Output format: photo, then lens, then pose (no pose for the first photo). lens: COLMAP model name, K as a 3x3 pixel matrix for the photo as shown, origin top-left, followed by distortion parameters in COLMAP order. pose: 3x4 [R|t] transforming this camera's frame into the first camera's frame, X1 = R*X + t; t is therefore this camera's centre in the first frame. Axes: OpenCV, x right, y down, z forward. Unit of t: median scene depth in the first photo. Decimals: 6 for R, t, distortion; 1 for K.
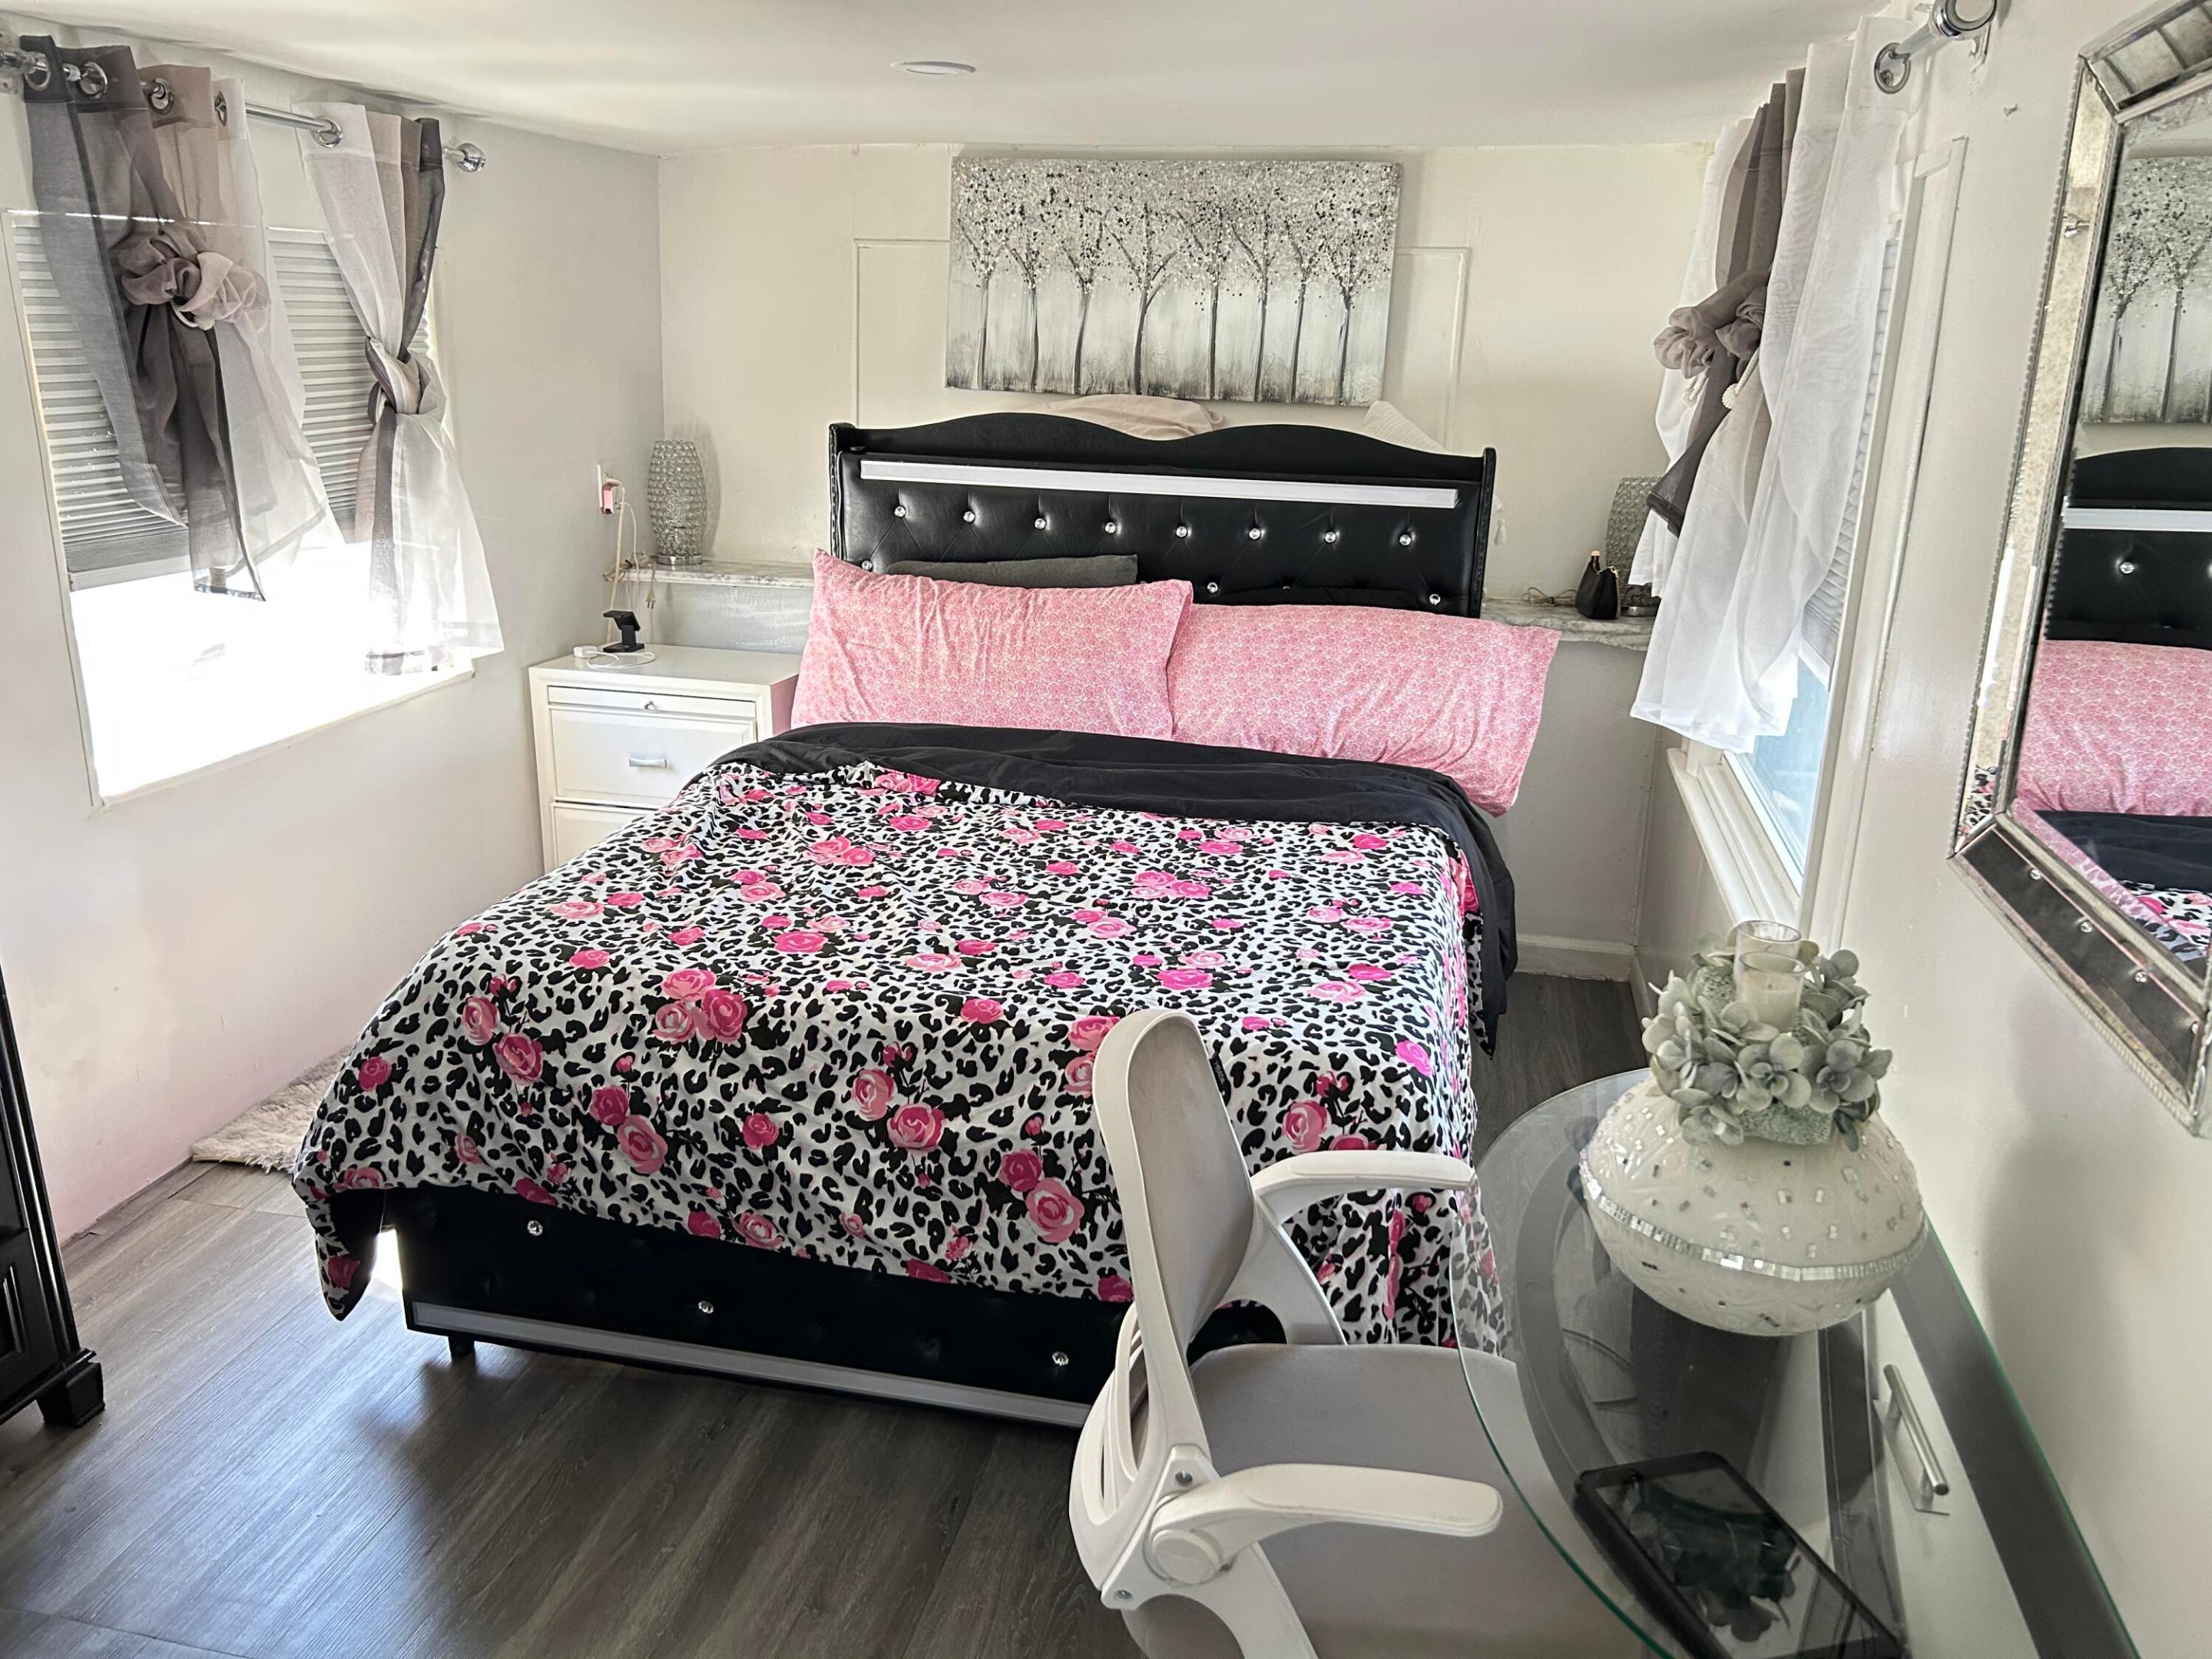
lens RADIAL K [[1652.8, 0, 1115.8], [0, 1652.8, 799.1], [0, 0, 1]] dist [0.047325, -0.063713]
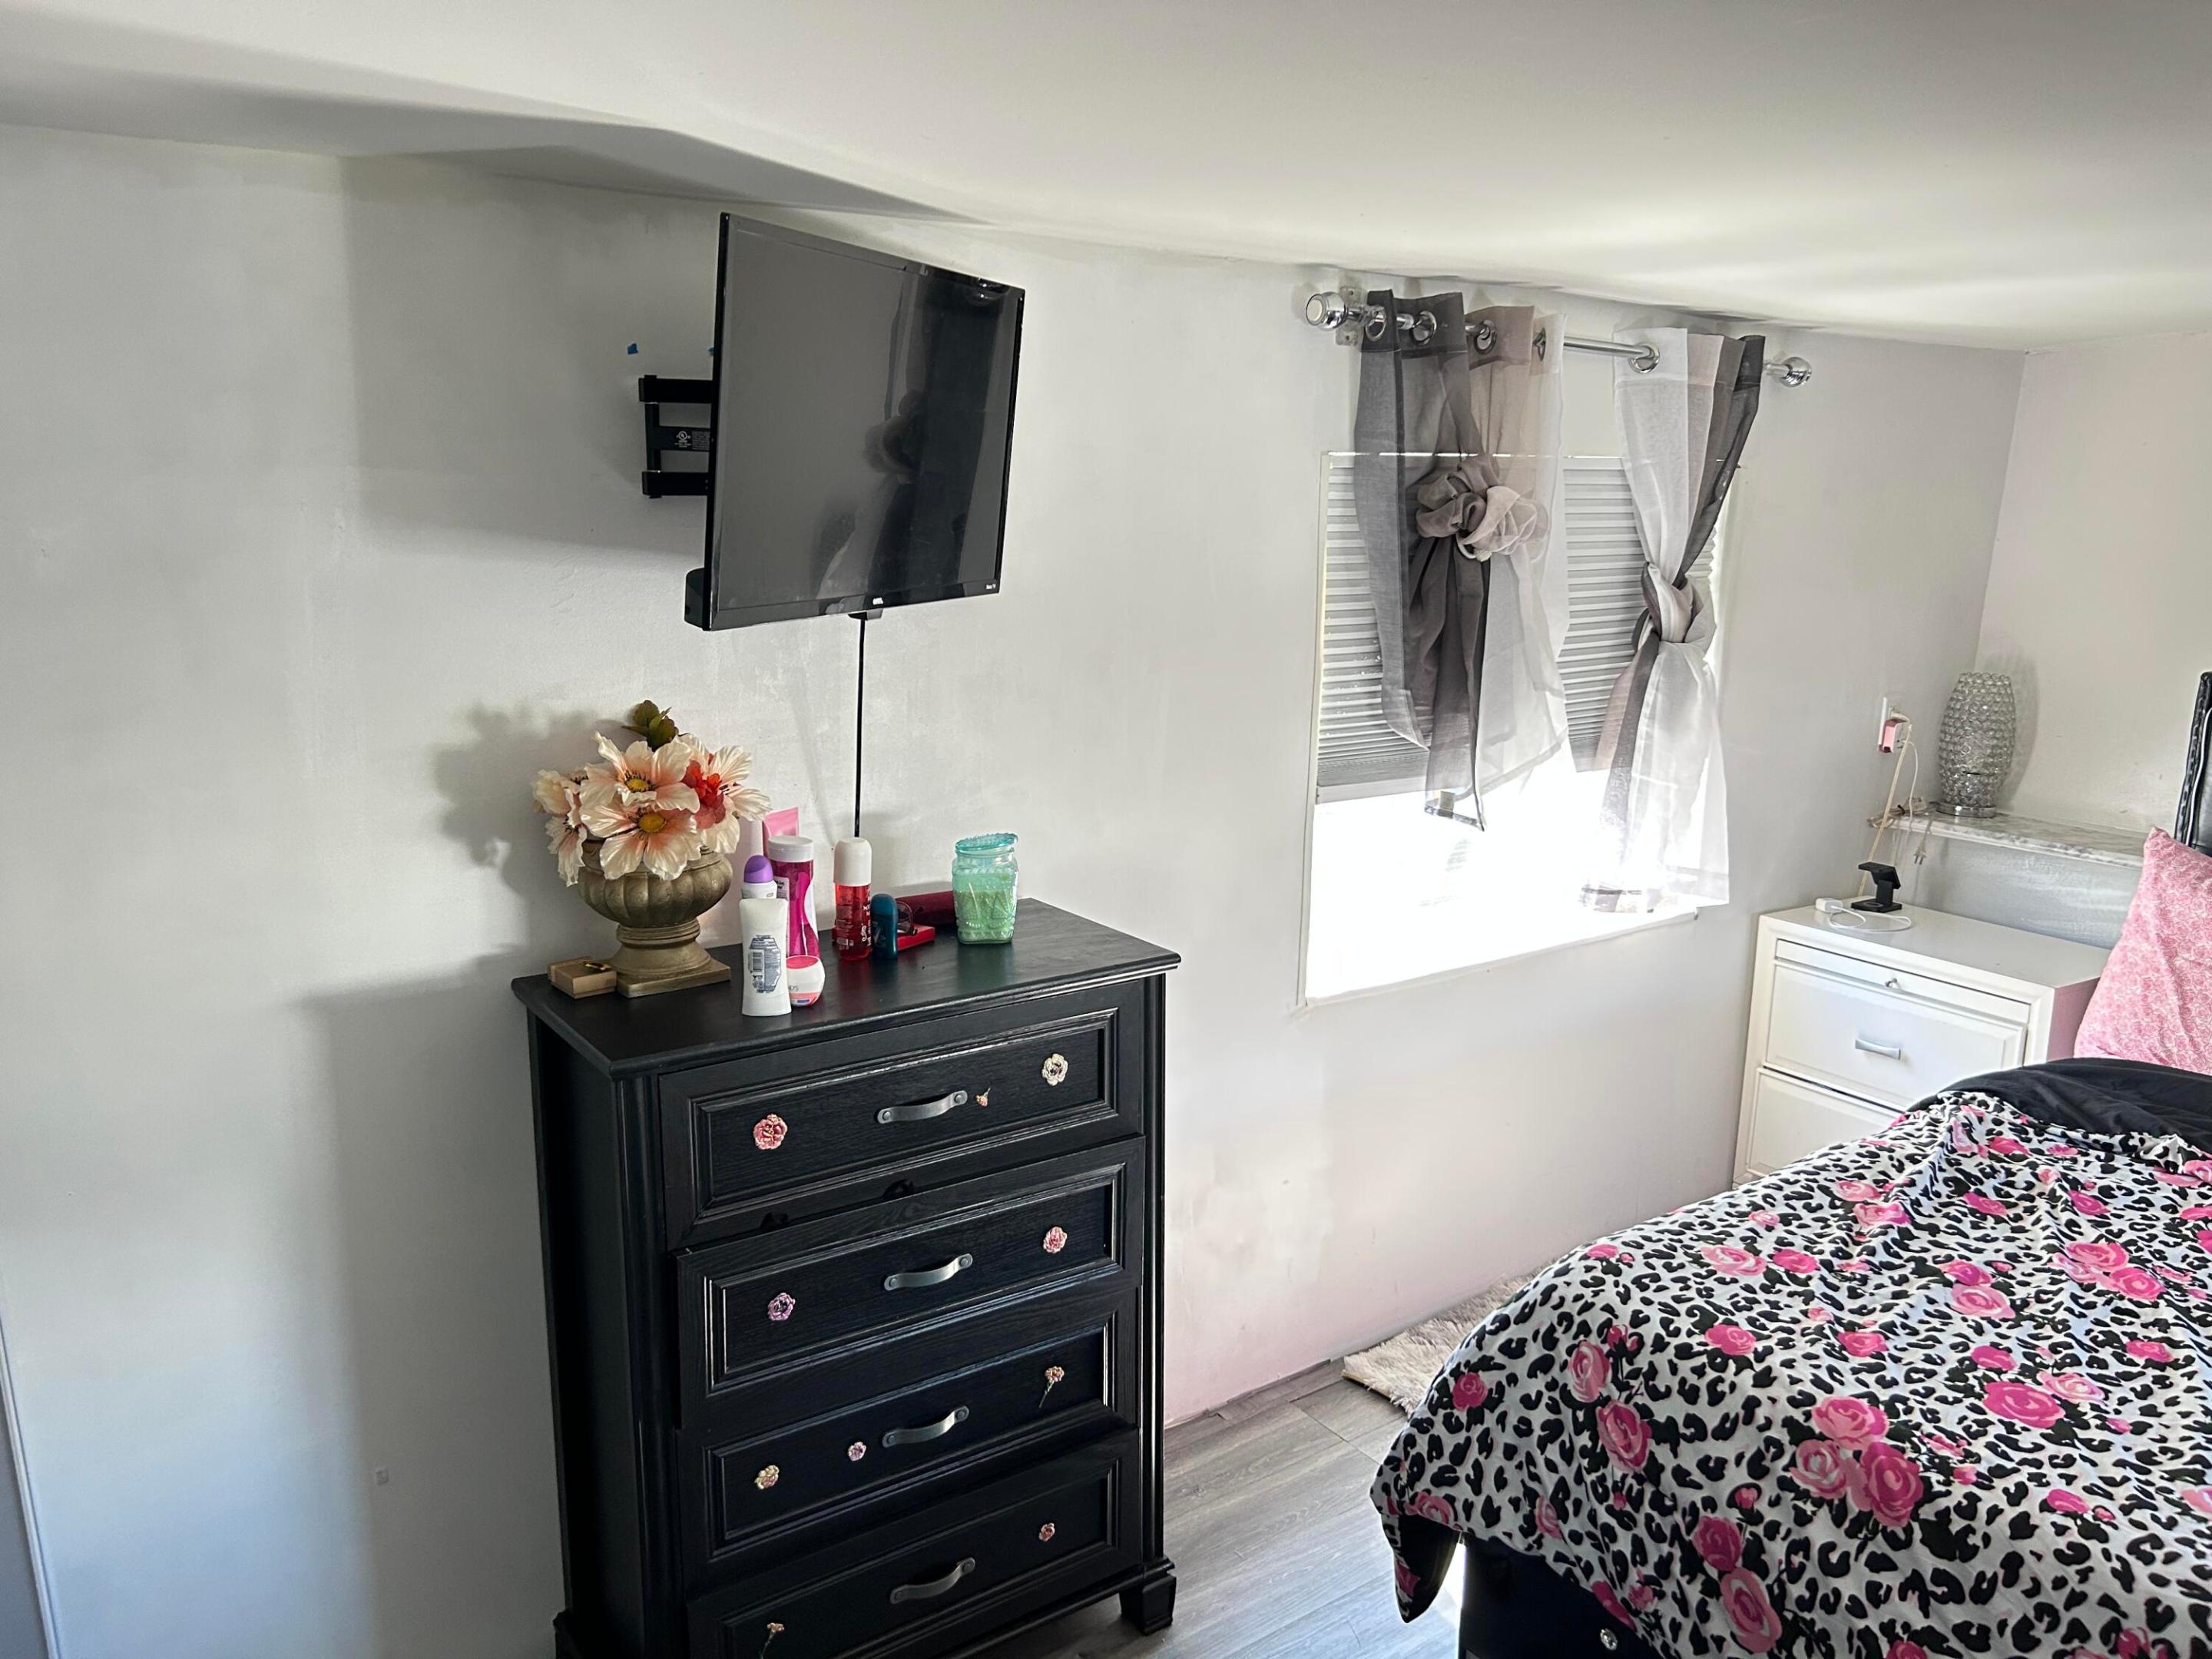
lens RADIAL K [[1674.0, 0, 1094.7], [0, 1674.0, 824.9], [0, 0, 1]] dist [0.054948, -0.058735]
pose [[0.734219, 0.128415, -0.666657, -0.024398], [-0.191270, 0.981299, -0.021631, -0.069747], [0.651413, 0.143394, 0.745050, 0.135444]]
